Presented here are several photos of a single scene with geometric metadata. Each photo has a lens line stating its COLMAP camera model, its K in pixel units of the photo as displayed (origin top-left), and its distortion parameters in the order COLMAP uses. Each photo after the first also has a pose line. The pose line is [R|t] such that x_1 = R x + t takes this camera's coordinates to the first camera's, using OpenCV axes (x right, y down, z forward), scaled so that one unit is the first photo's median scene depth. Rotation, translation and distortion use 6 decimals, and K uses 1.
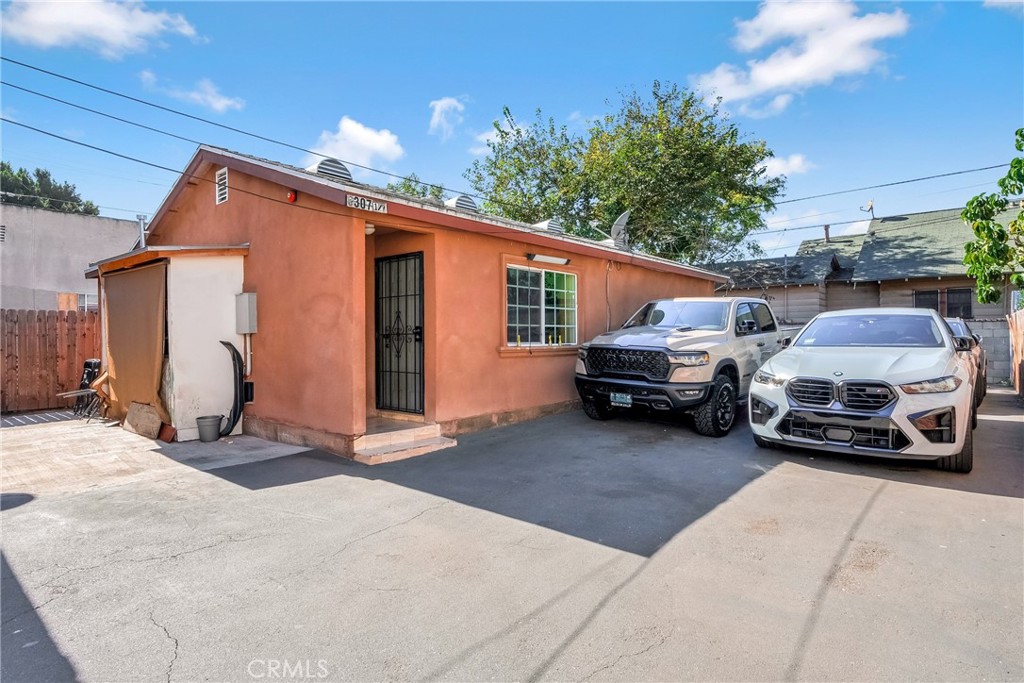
lens RADIAL K [[534.0, 0, 510.4], [0, 534.0, 337.7], [0, 0, 1]] dist [0.002469, 0.001007]
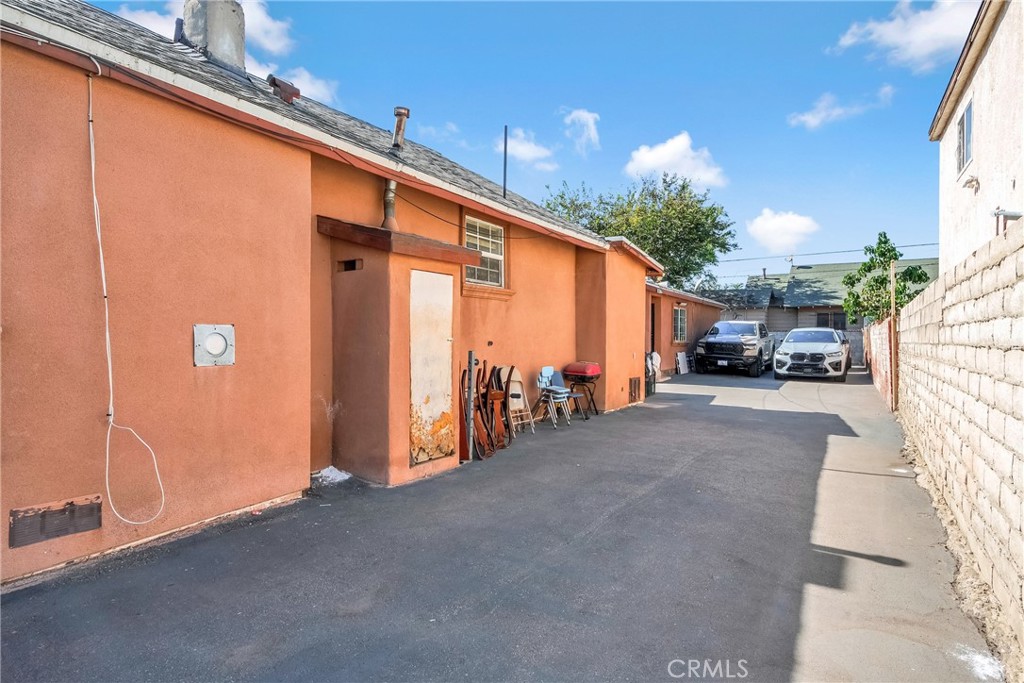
lens RADIAL K [[530.5, 0, 512.0], [0, 530.5, 341.5], [0, 0, 1]] dist [-0.000833, -0.000159]
pose [[0.988605, 0.007413, 0.150351, -1.037678], [-0.008531, 0.999941, 0.006790, 0.004996], [-0.150292, -0.007995, 0.988609, -1.197432]]
